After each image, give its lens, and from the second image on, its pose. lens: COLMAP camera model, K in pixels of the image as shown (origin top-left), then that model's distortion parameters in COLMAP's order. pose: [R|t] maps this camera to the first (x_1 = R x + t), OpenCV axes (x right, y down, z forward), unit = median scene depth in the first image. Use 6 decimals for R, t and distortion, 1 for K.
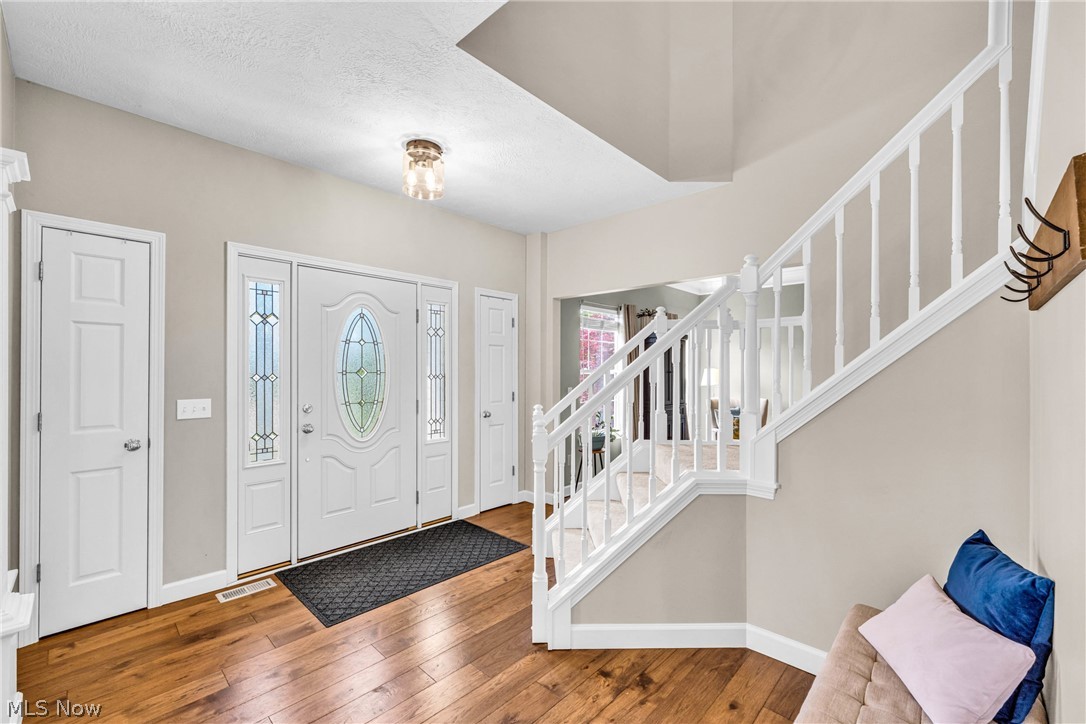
lens RADIAL K [[449.3, 0, 555.2], [0, 449.3, 363.5], [0, 0, 1]] dist [-0.001453, -0.000353]
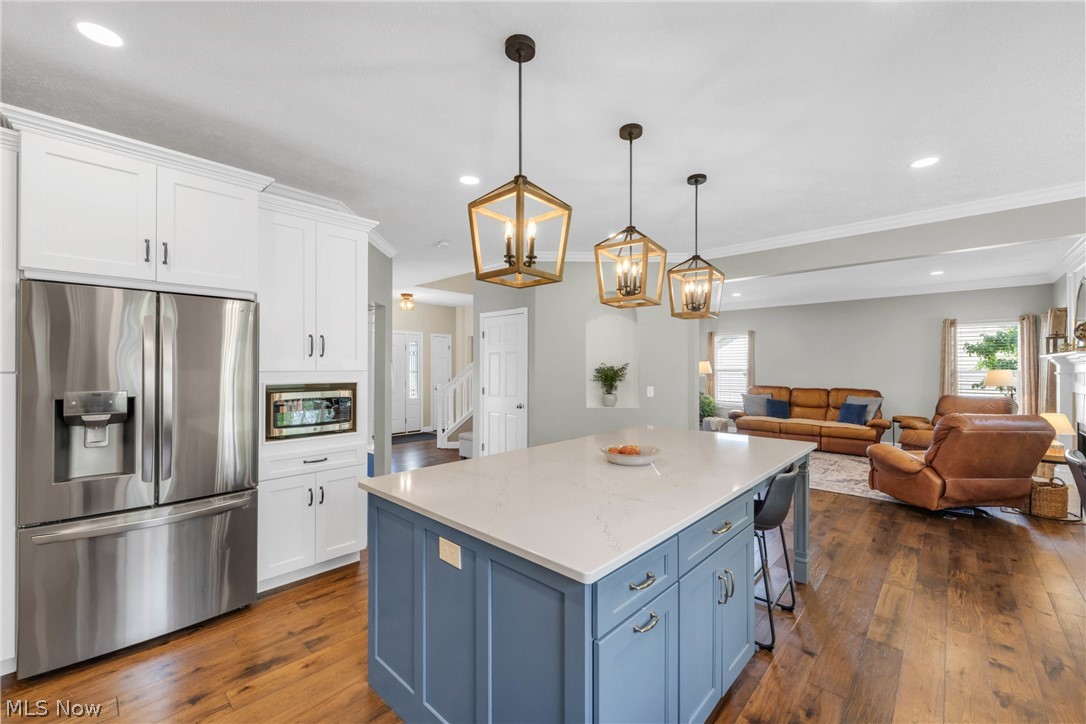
lens RADIAL K [[435.0, 0, 539.0], [0, 435.0, 361.5], [0, 0, 1]] dist [-0.001569, -0.000116]
pose [[0.999747, -0.001951, -0.022418, 0.452706], [0.002019, 0.999993, 0.003042, -0.031378], [0.022412, -0.003086, 0.999744, -1.302454]]
